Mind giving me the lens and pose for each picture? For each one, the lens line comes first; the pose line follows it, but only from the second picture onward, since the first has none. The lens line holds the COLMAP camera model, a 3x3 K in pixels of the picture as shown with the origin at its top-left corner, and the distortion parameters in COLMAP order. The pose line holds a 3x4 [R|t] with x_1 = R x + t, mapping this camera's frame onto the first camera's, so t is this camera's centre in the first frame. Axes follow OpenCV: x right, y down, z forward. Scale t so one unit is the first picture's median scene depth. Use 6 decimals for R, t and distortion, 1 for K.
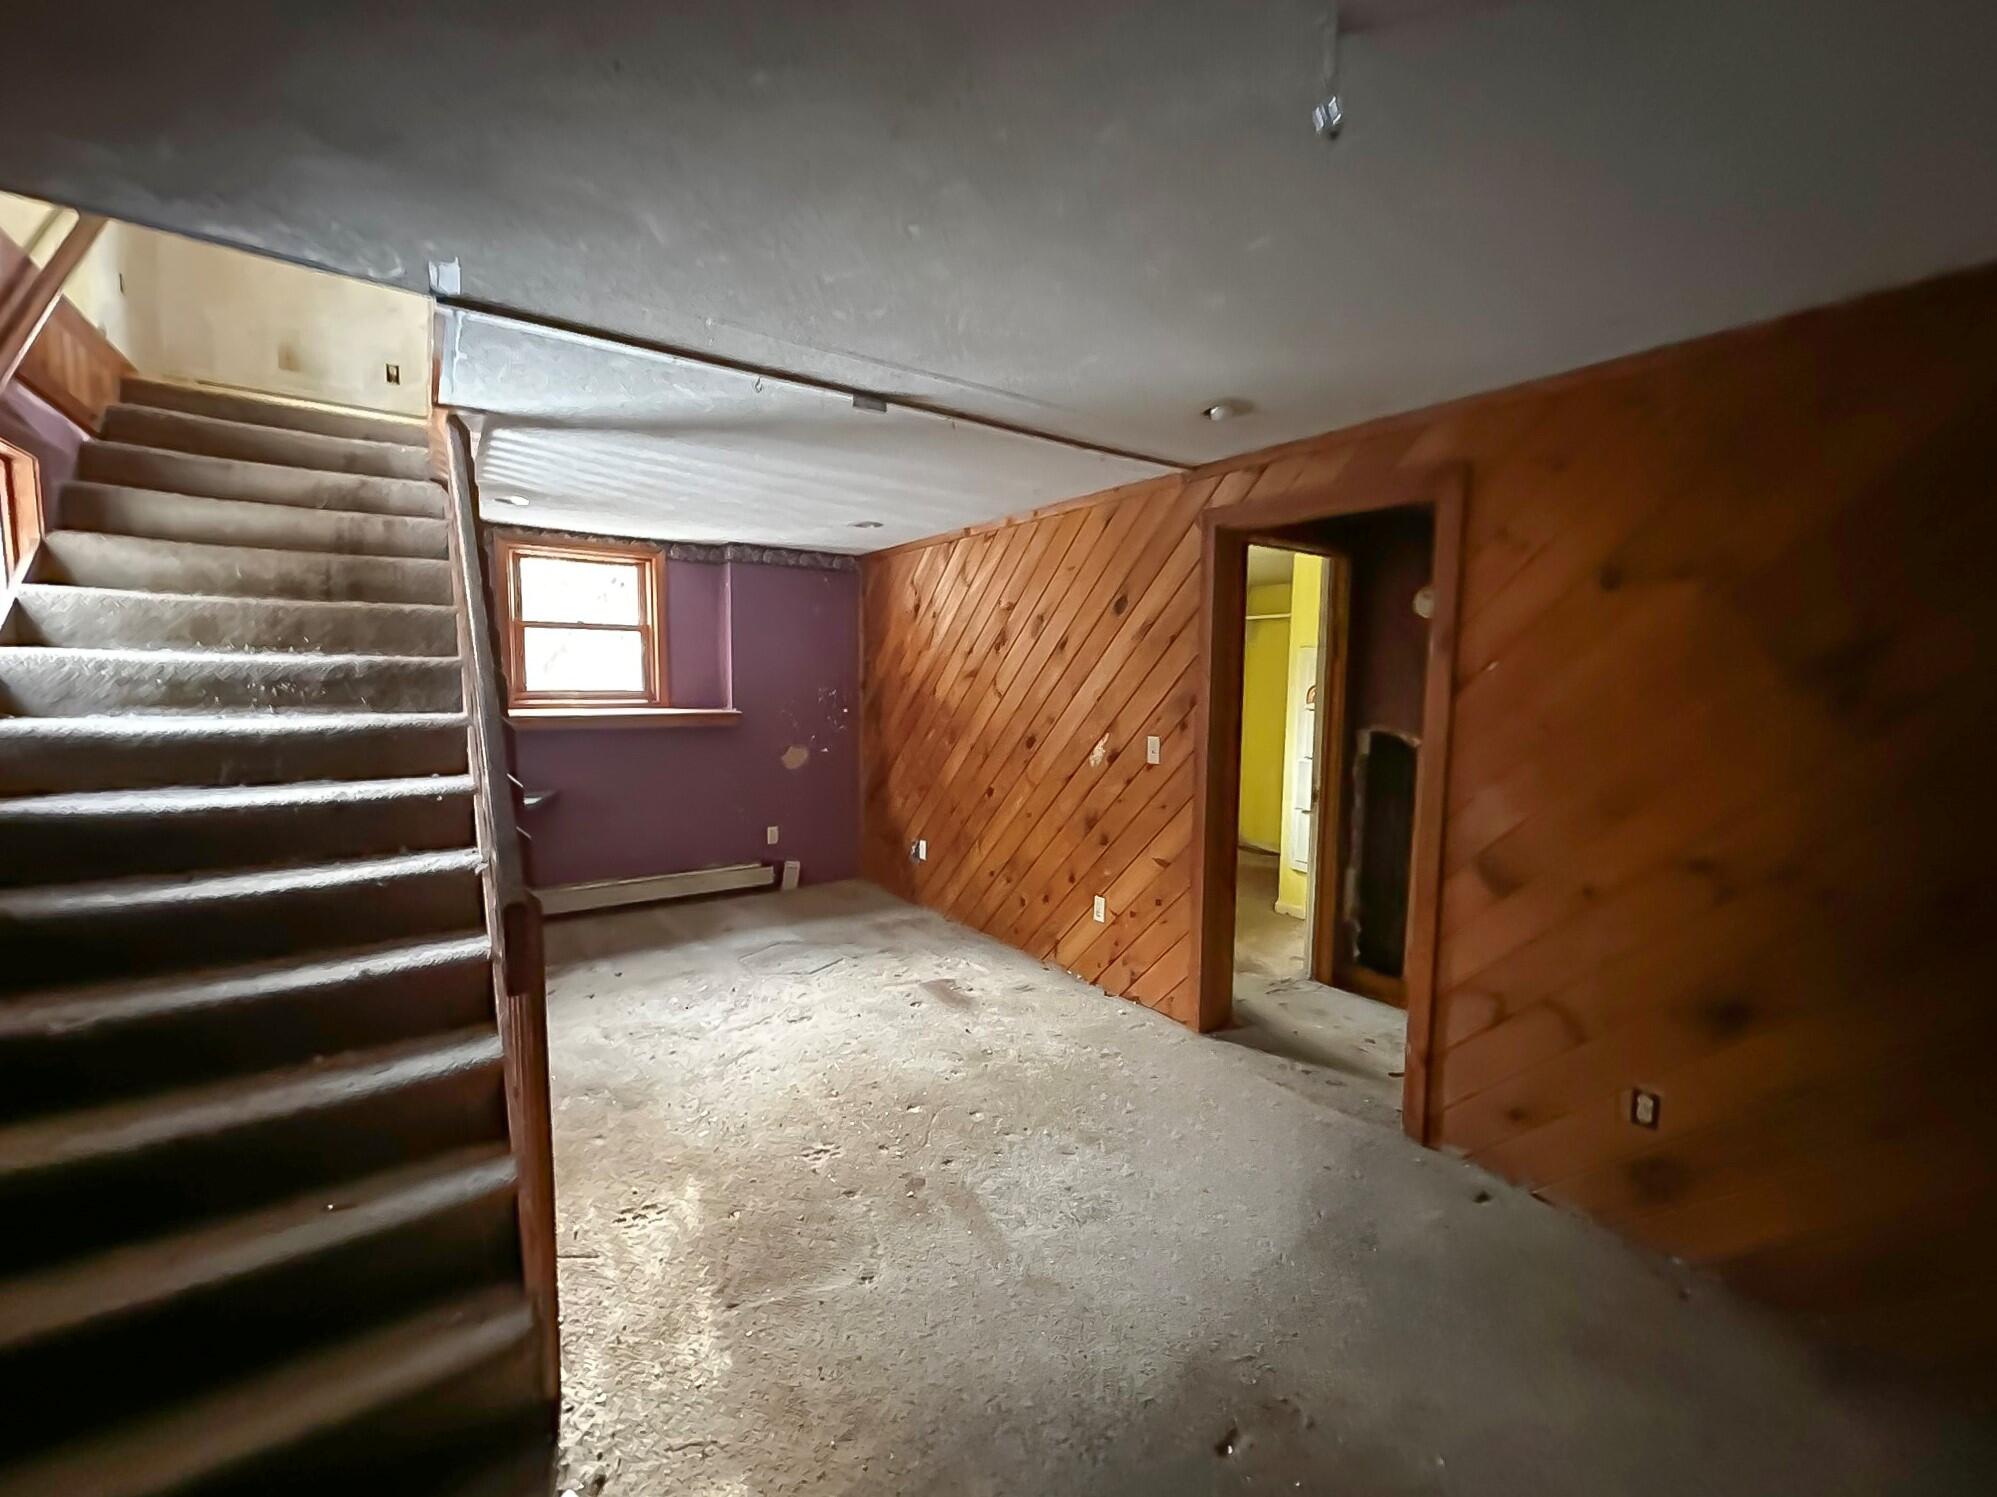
lens RADIAL K [[797.2, 0, 999.8], [0, 797.2, 745.9], [0, 0, 1]] dist [-0.001425, 0.000623]
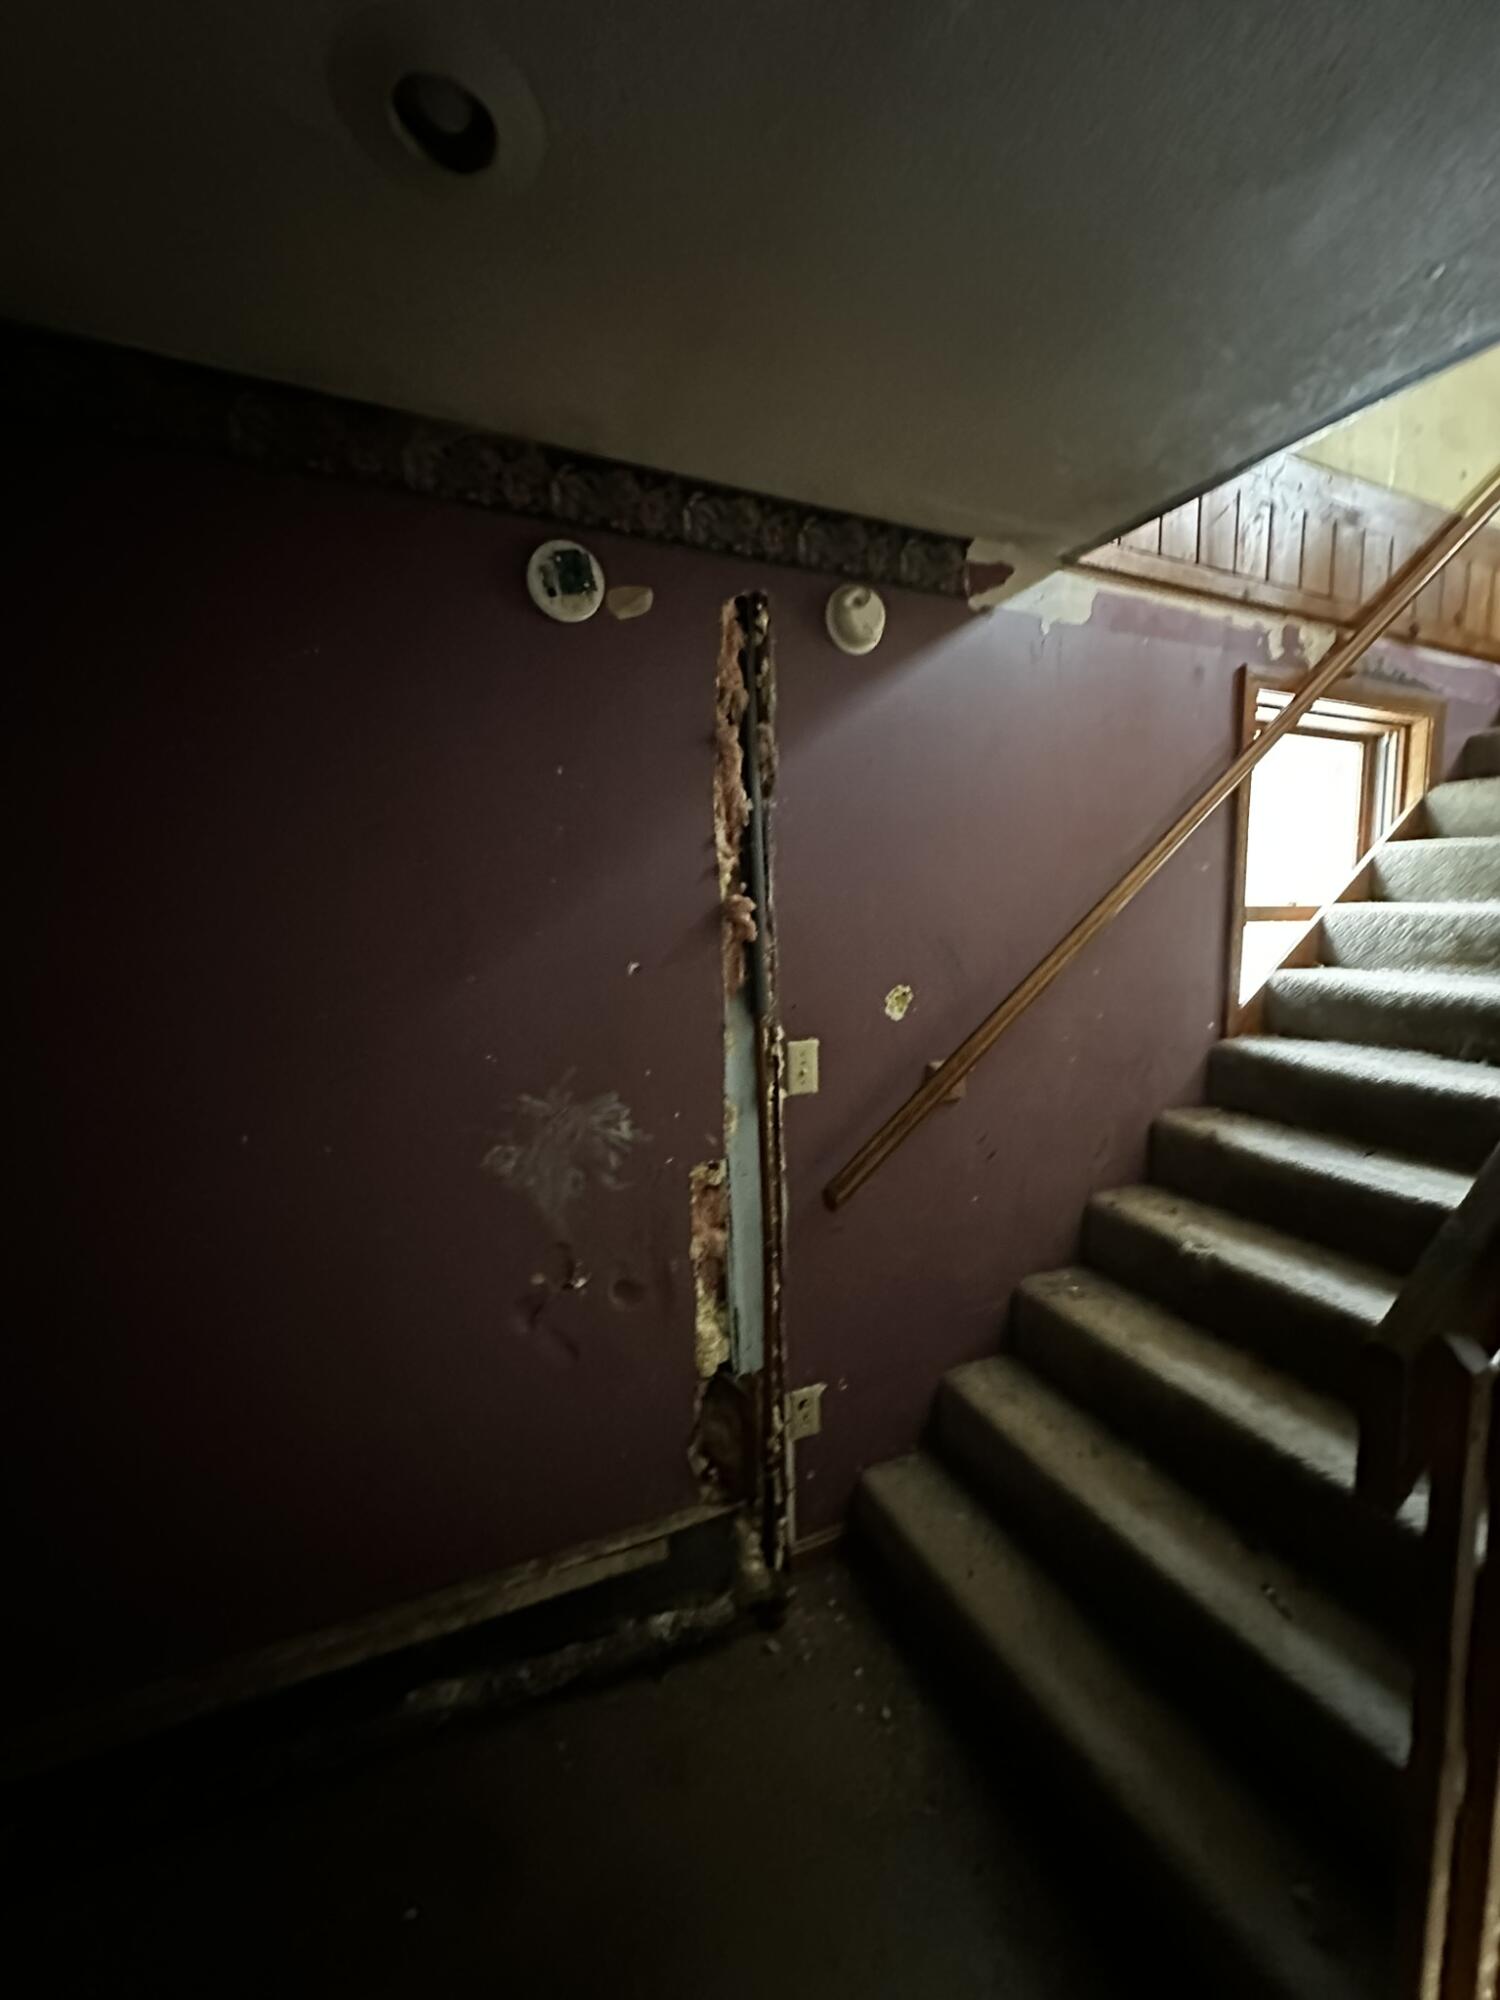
lens RADIAL K [[798.3, 0, 751.8], [0, 798.3, 997.3], [0, 0, 1]] dist [-0.001425, 0.000623]
pose [[-0.202975, 0.089193, -0.975113, 0.002803], [-0.087210, 0.990239, 0.108730, -0.041415], [0.975293, 0.107109, -0.193215, 0.402183]]
